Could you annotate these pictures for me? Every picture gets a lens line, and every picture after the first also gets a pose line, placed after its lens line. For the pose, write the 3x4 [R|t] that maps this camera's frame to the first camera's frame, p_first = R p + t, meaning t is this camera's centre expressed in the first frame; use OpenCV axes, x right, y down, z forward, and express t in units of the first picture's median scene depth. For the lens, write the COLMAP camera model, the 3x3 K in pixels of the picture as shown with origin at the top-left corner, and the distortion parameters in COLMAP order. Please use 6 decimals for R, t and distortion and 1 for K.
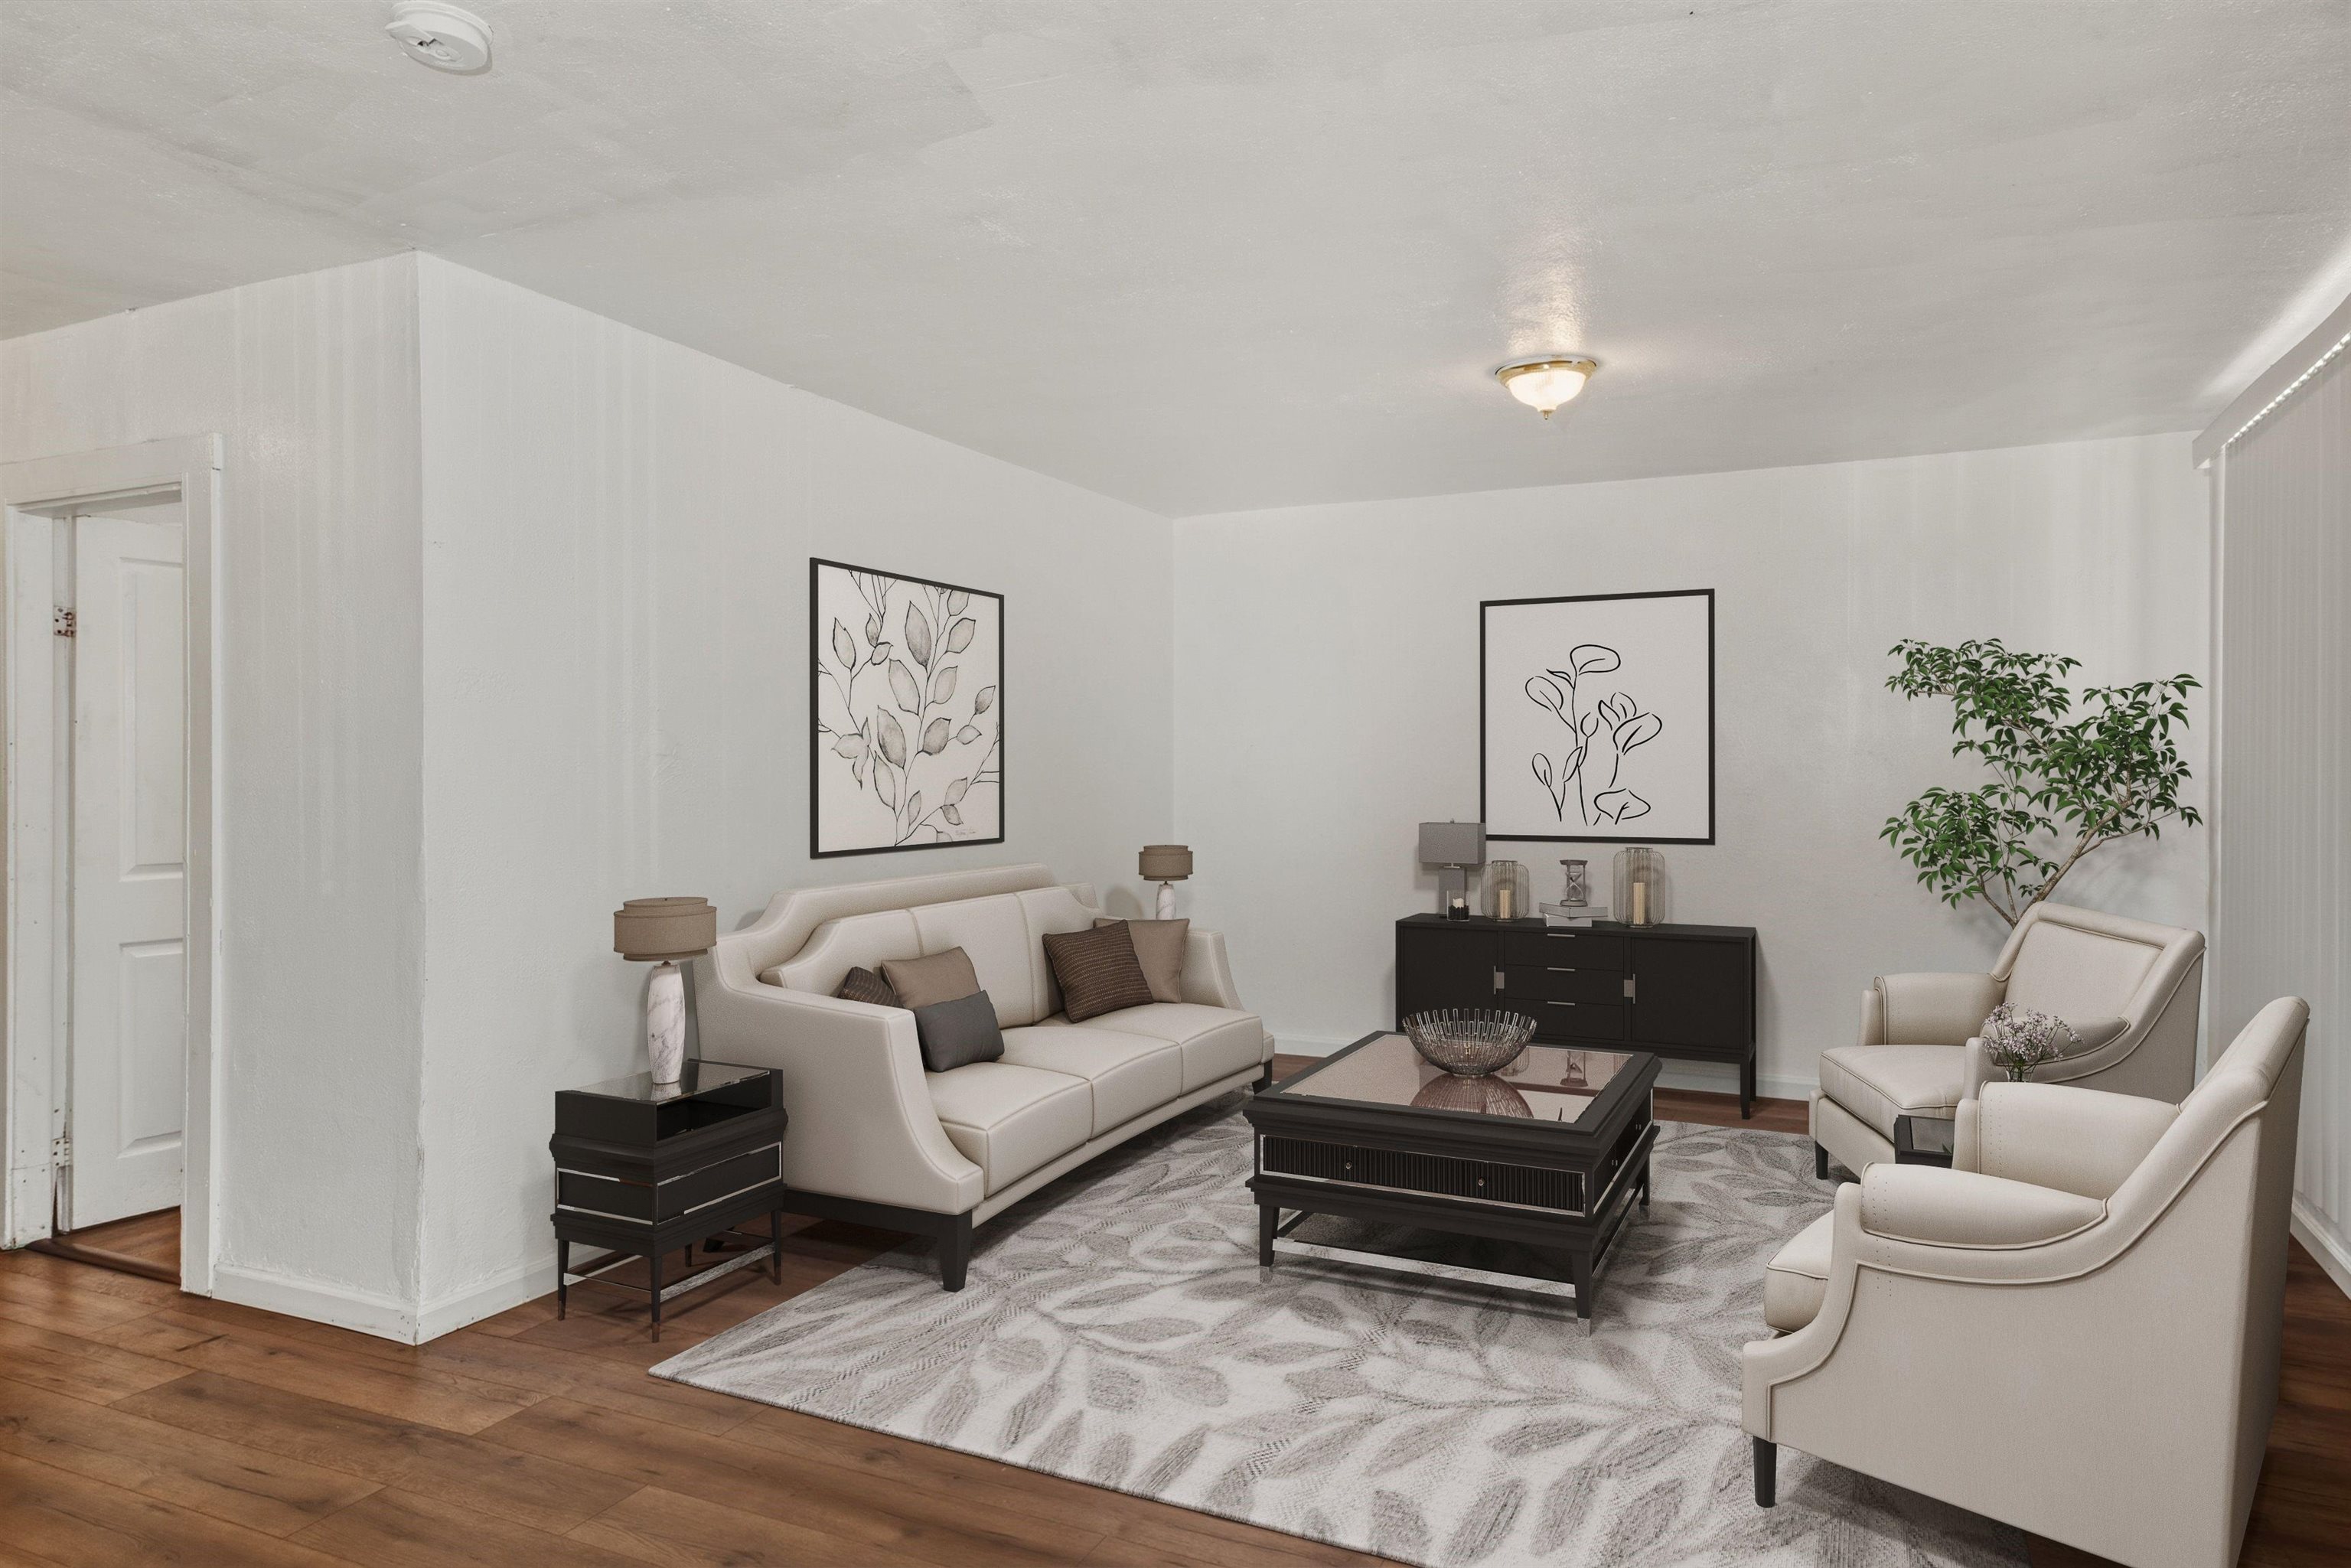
lens RADIAL K [[1395.0, 0, 1180.7], [0, 1395.0, 744.3], [0, 0, 1]] dist [-0.001782, -0.000377]
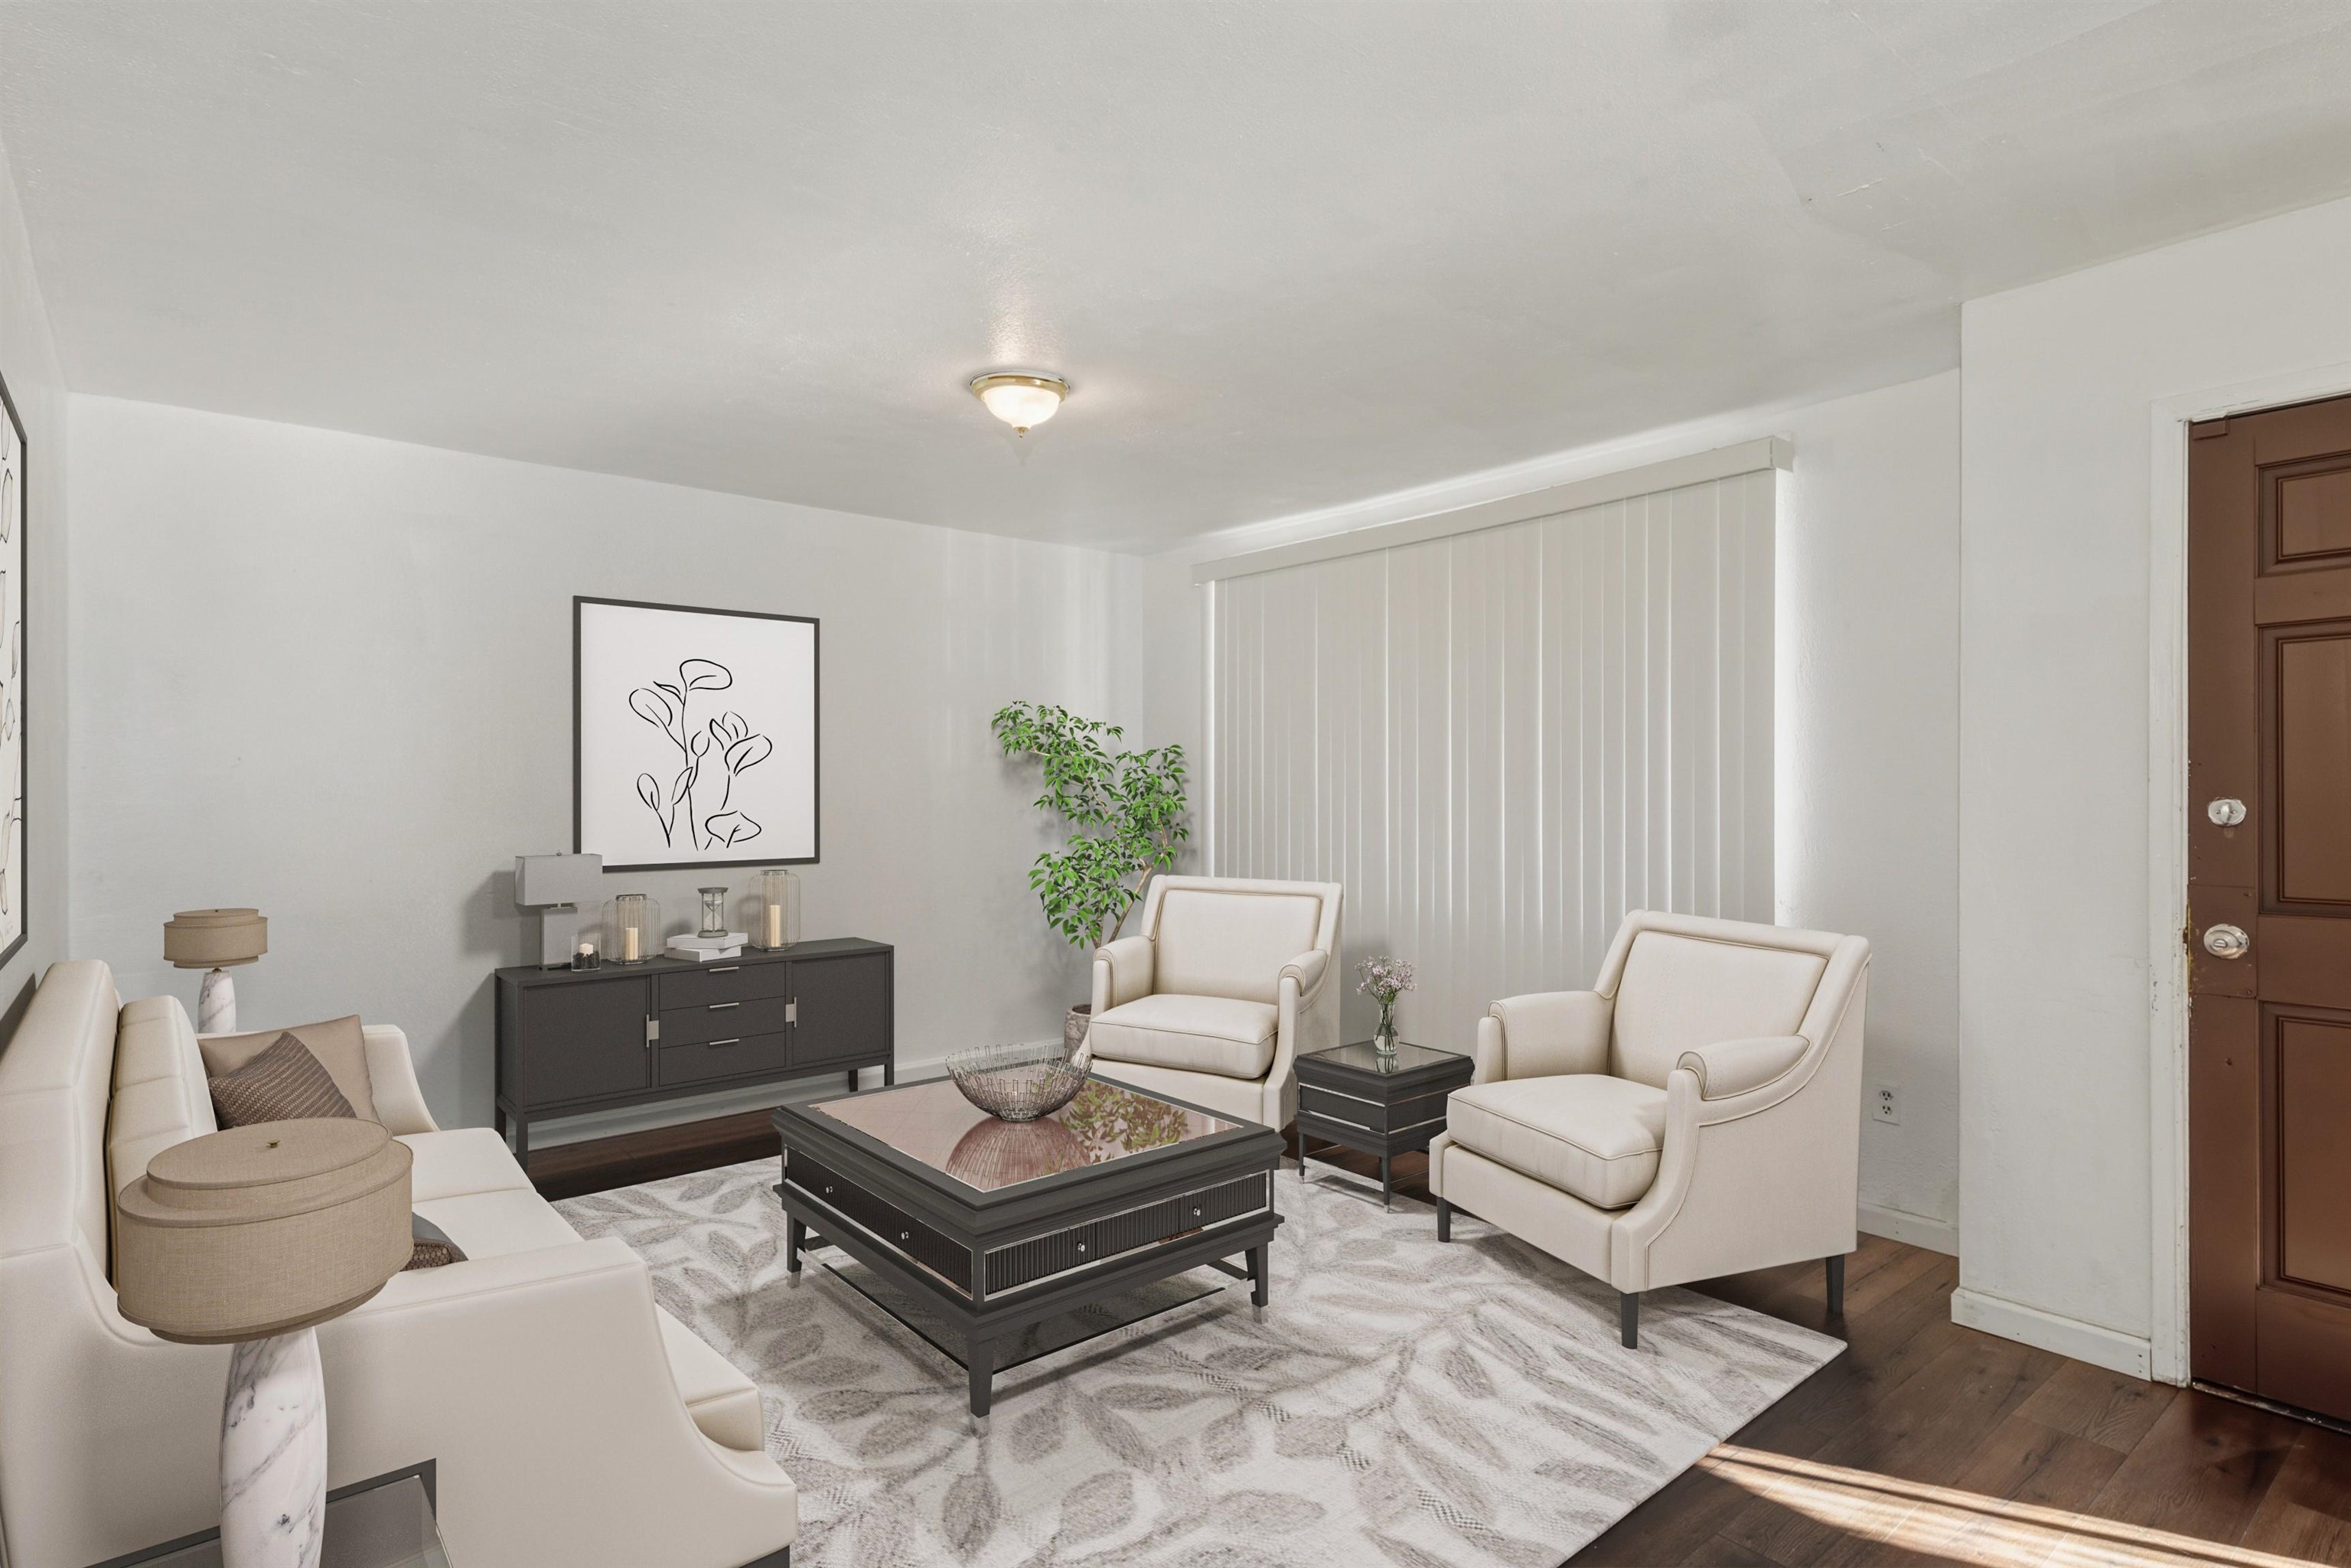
lens RADIAL K [[1226.9, 0, 1175.5], [0, 1226.9, 784.0], [0, 0, 1]] dist [-0.048087, 0.000138]
pose [[0.401834, 0.005953, 0.915693, -0.337546], [-0.013221, 0.999912, -0.000699, 0.009598], [-0.915617, -0.011826, 0.401878, 0.377124]]
